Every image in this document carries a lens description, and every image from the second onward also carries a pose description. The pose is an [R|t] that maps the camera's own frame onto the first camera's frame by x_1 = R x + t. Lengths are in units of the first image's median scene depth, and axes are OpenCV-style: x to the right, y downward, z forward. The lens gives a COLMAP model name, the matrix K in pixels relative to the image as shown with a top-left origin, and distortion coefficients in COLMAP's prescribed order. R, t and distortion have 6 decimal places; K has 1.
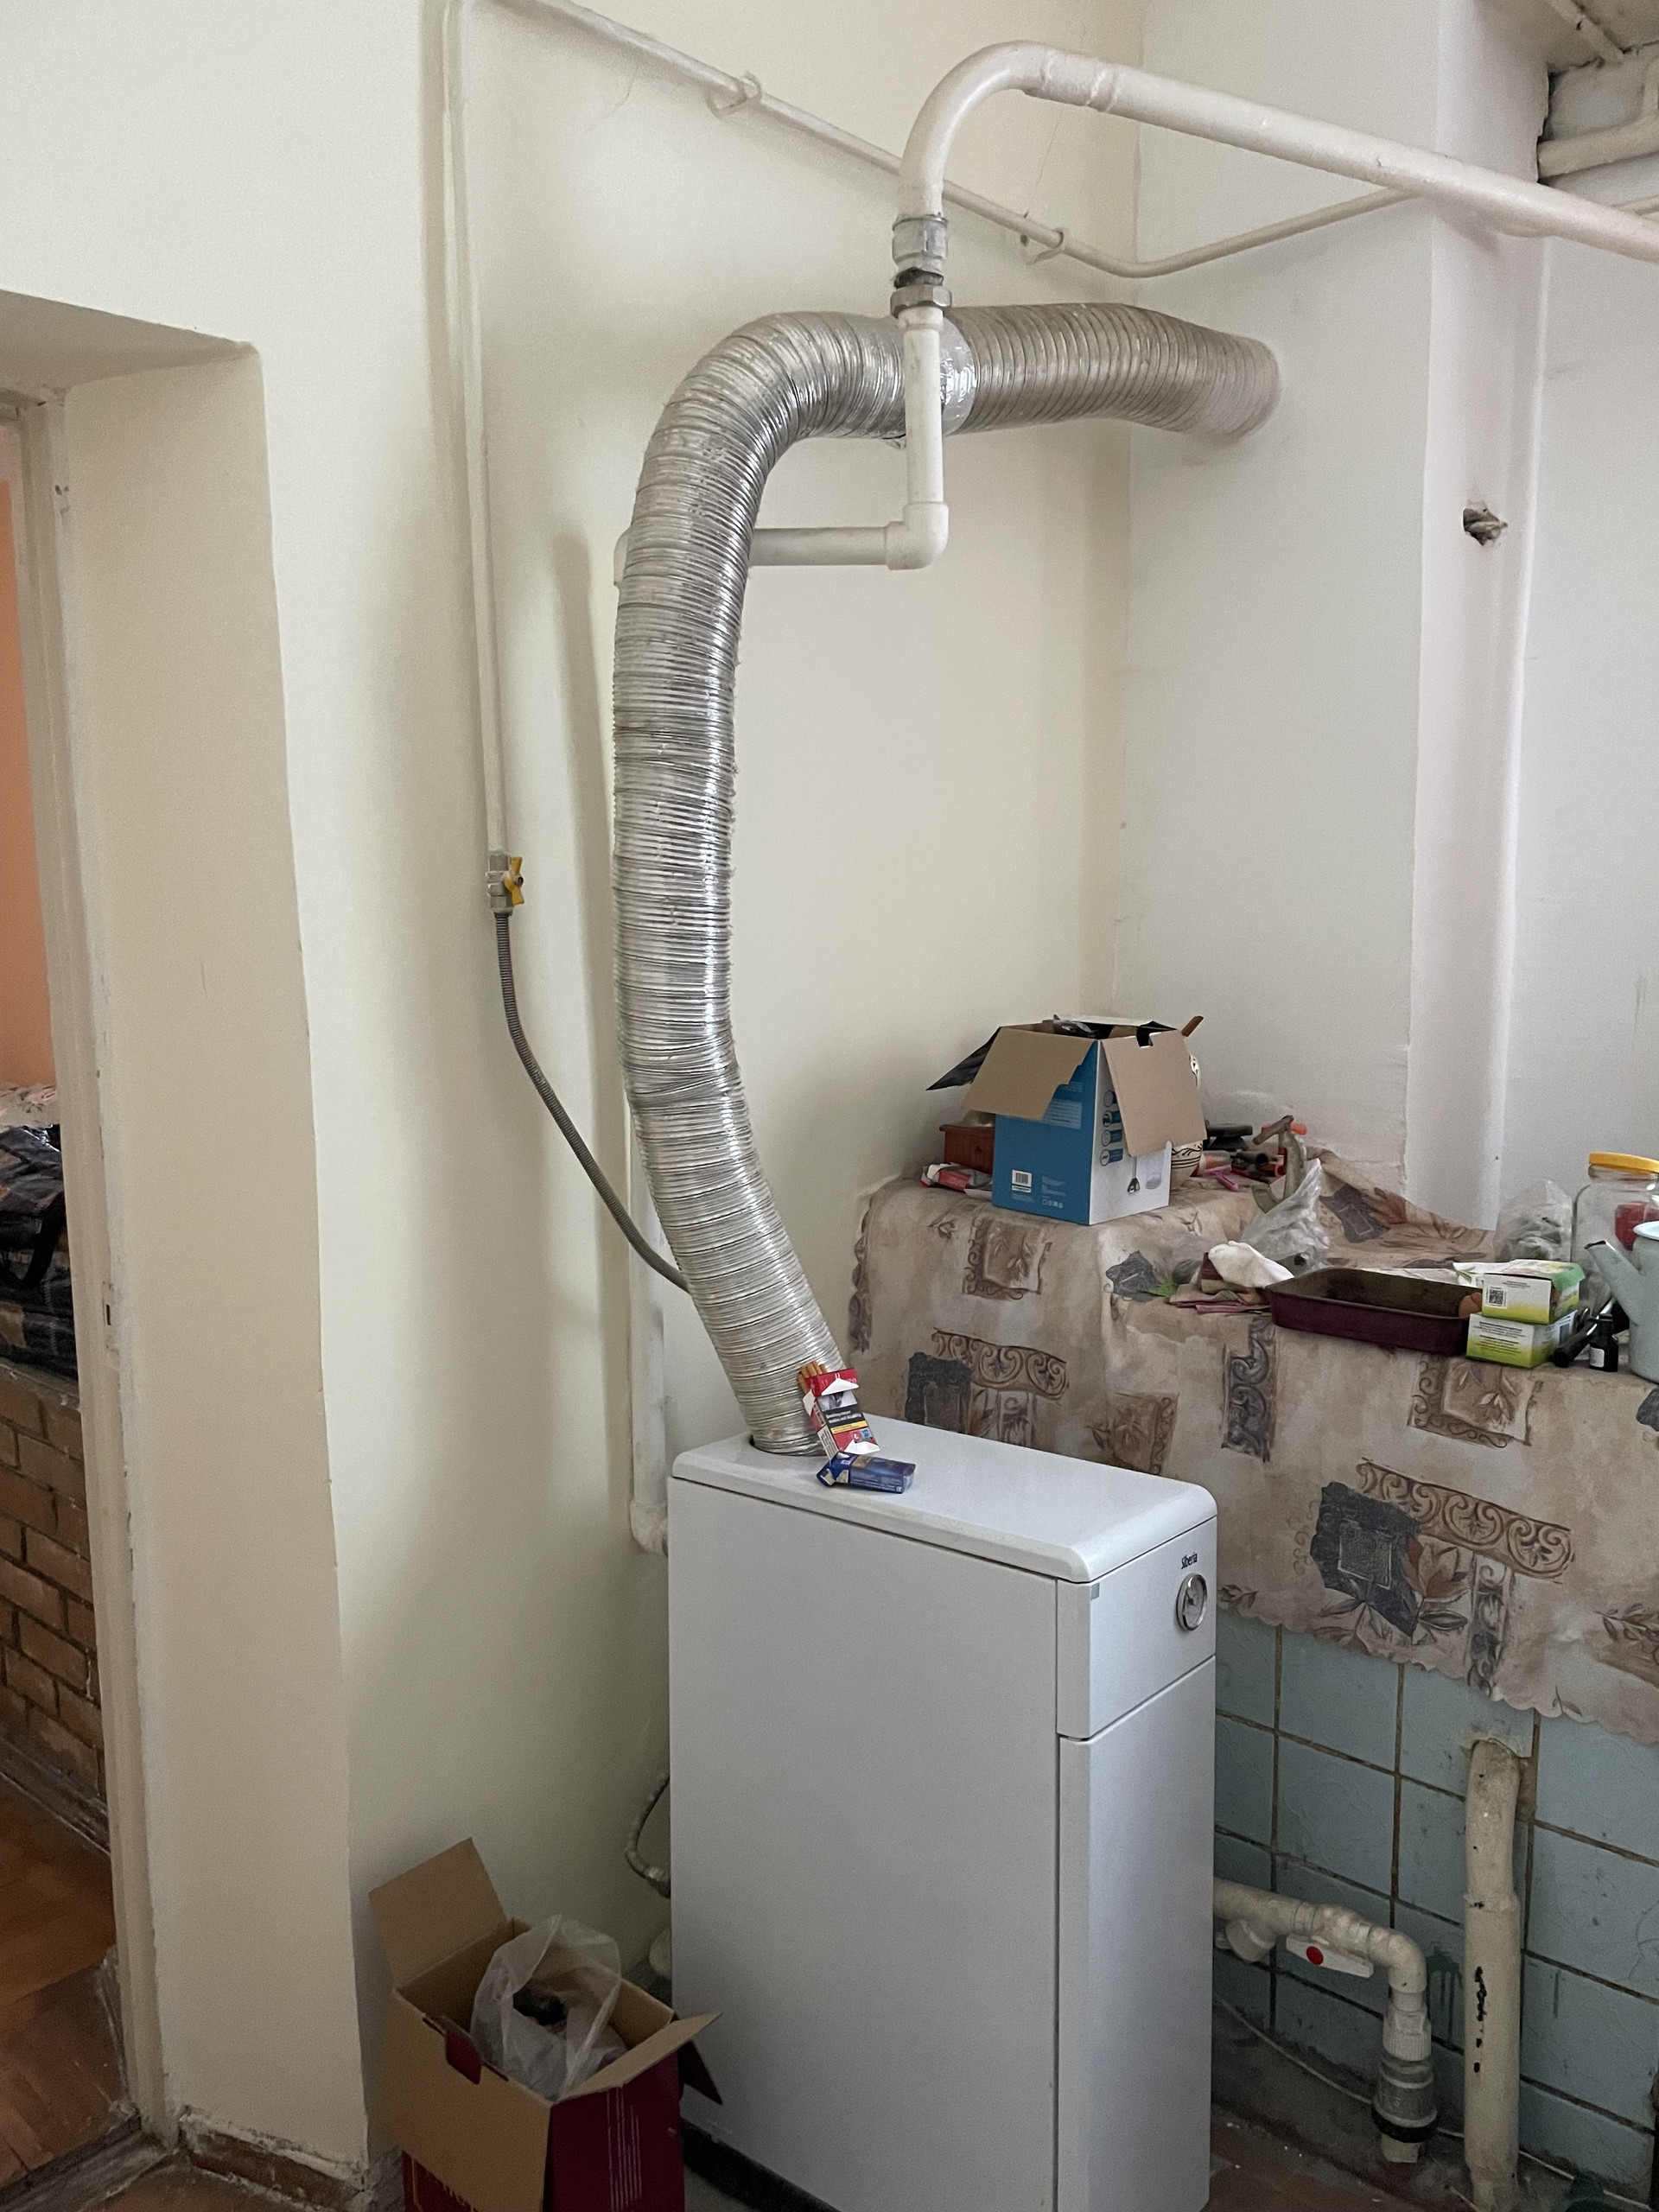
lens RADIAL K [[1735.3, 0, 833.0], [0, 1735.3, 1103.8], [0, 0, 1]] dist [0.026112, -0.045760]
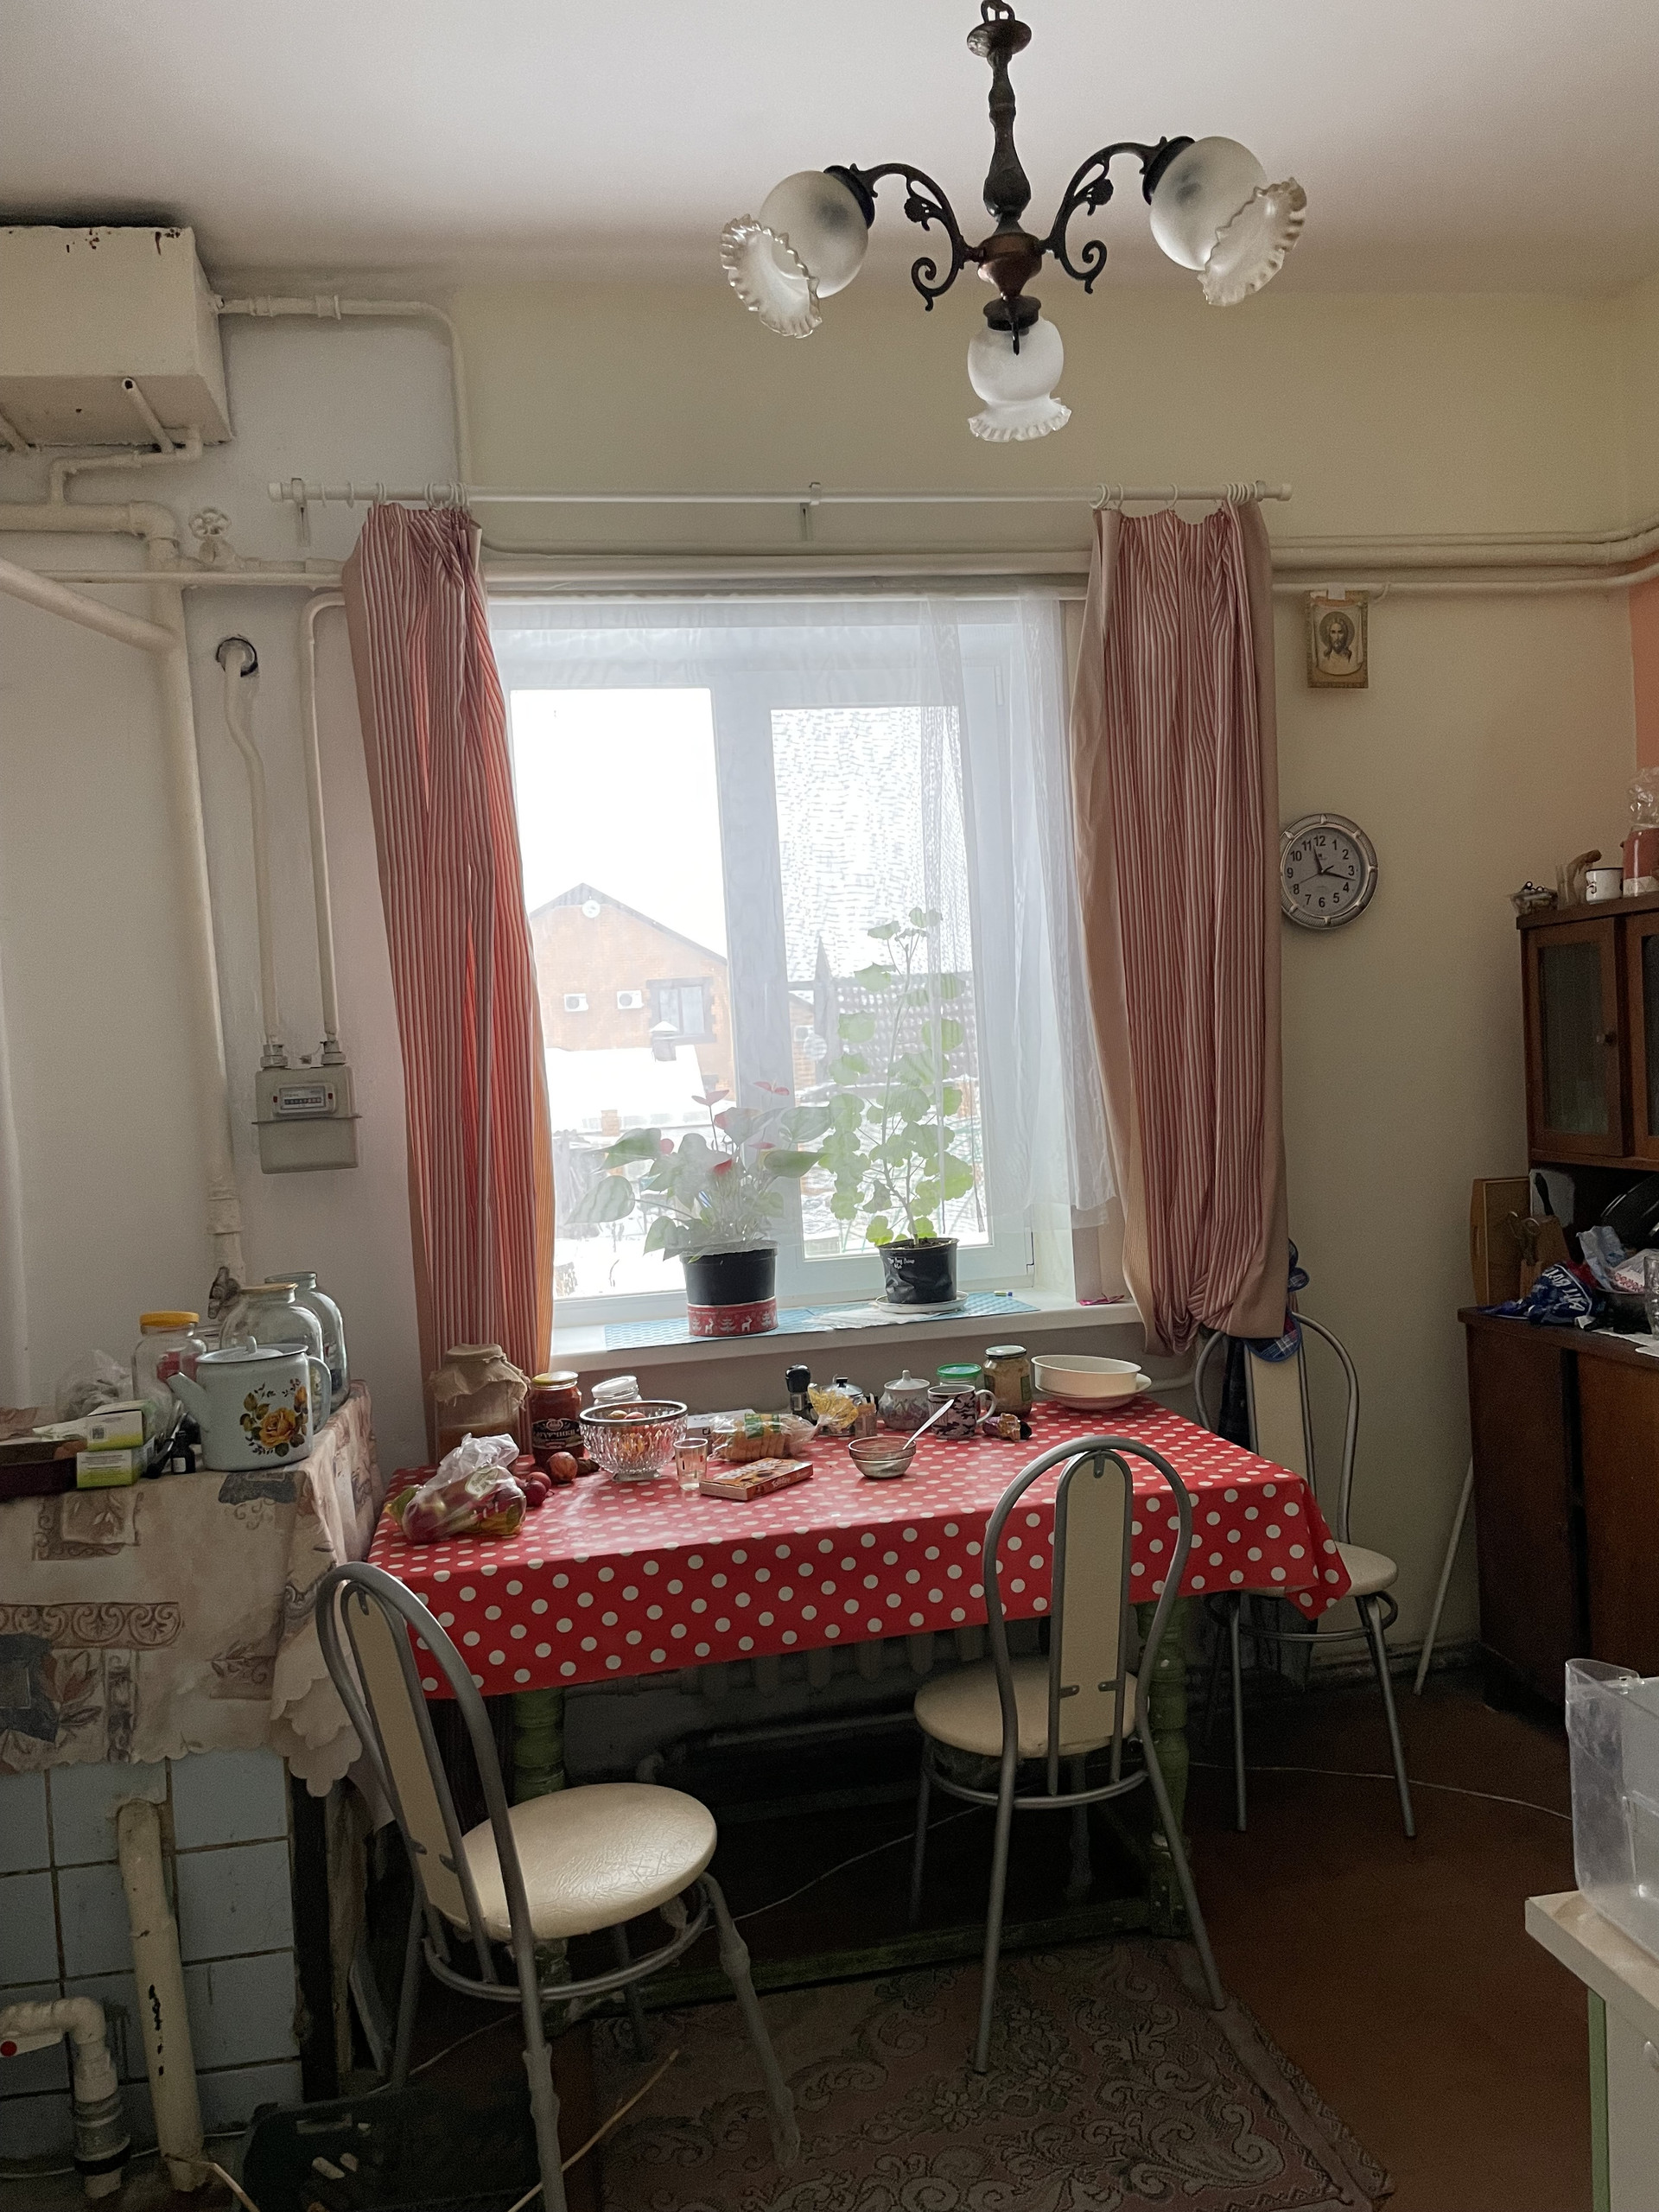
lens RADIAL K [[1735.3, 0, 832.3], [0, 1735.3, 1107.5], [0, 0, 1]] dist [0.026112, -0.045760]
pose [[0.636995, -0.047757, 0.769387, -0.228432], [0.147523, 0.987184, -0.060862, 0.033134], [-0.756620, 0.152271, 0.635877, -0.223367]]
